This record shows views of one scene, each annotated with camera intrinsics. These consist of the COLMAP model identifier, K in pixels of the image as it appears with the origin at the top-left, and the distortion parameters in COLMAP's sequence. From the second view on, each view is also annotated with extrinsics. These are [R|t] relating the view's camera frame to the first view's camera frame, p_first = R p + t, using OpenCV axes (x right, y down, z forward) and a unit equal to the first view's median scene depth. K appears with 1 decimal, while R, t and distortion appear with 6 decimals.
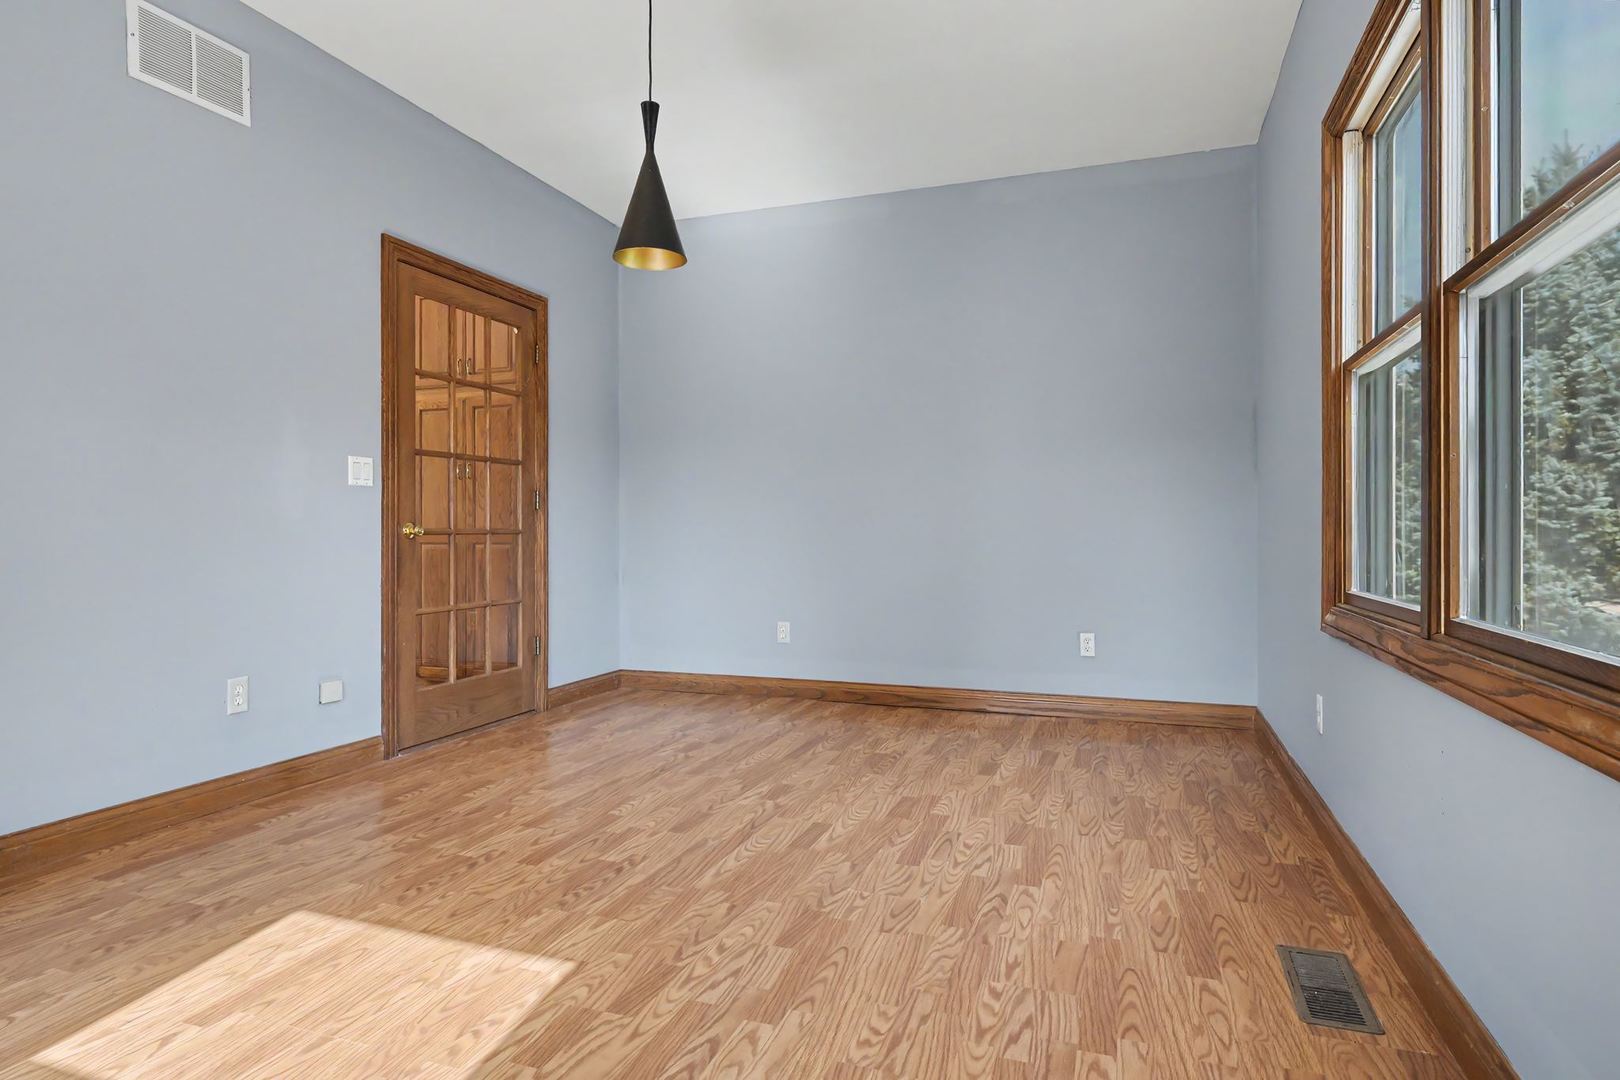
lens RADIAL K [[878.3, 0, 812.0], [0, 878.3, 534.7], [0, 0, 1]] dist [-0.000335, -0.000188]
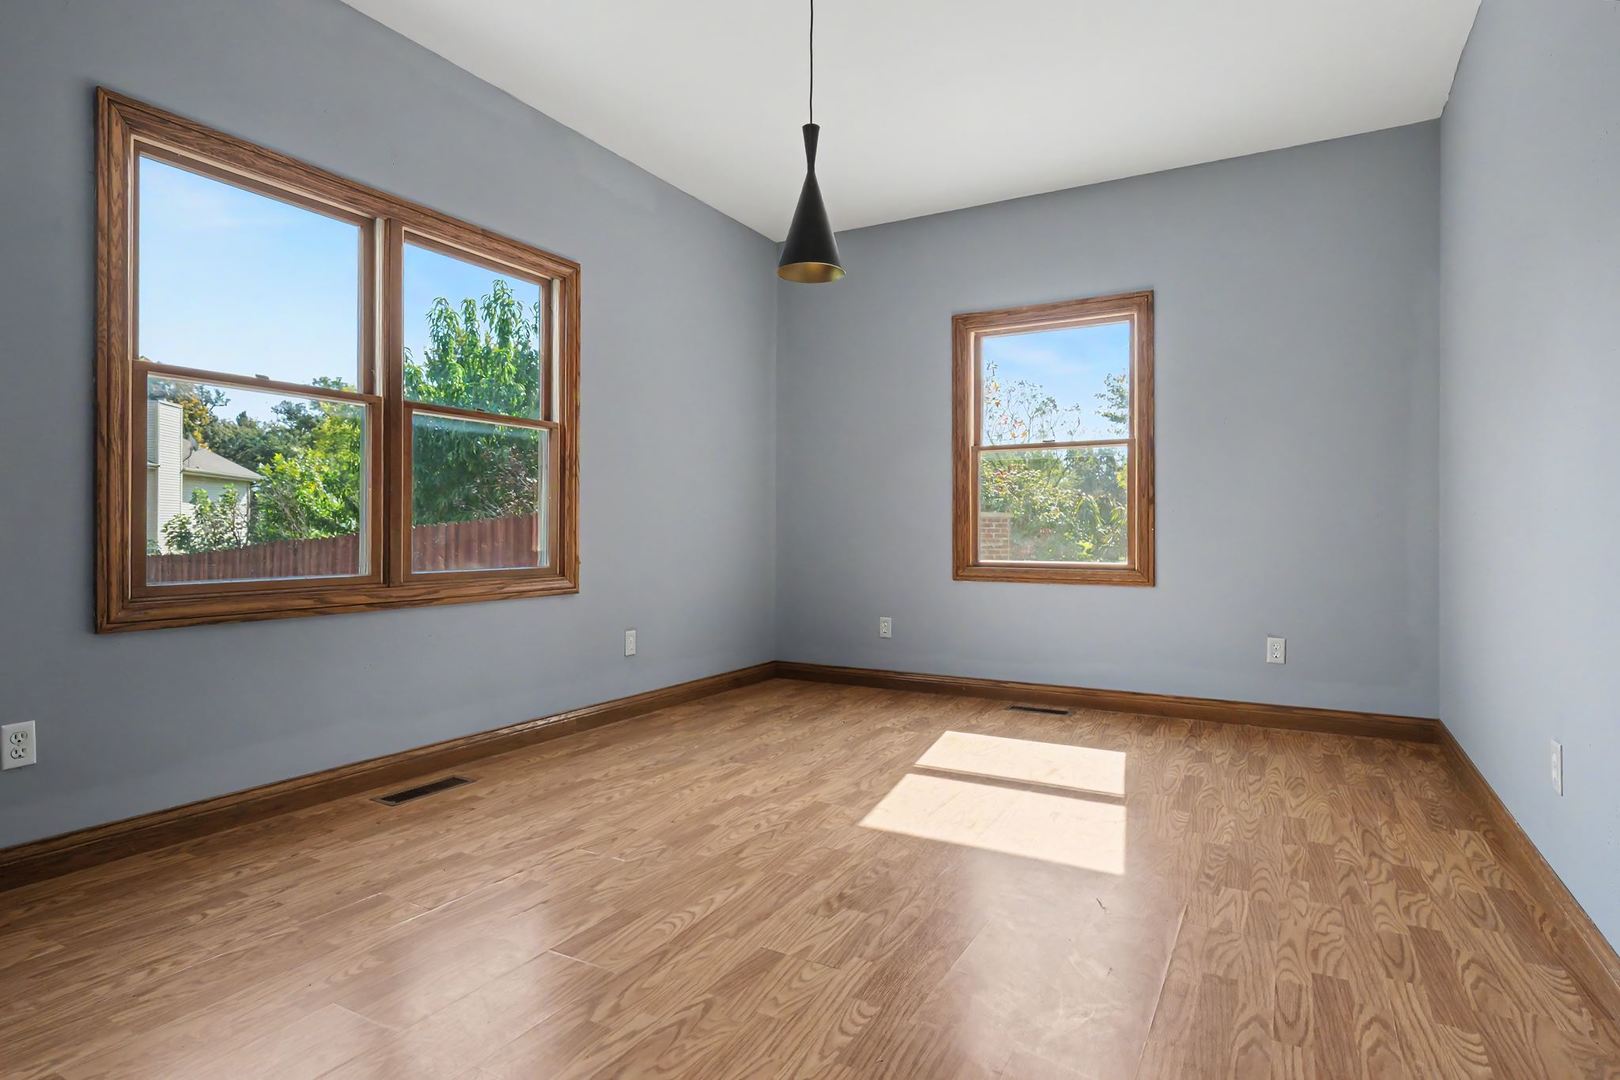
lens RADIAL K [[832.8, 0, 809.7], [0, 832.8, 534.0], [0, 0, 1]] dist [-0.002081, -0.000456]
pose [[-0.984972, -0.004632, 0.172650, -0.373797], [-0.003581, 0.999973, 0.006396, -0.005375], [-0.172675, 0.005681, -0.984962, 2.073731]]
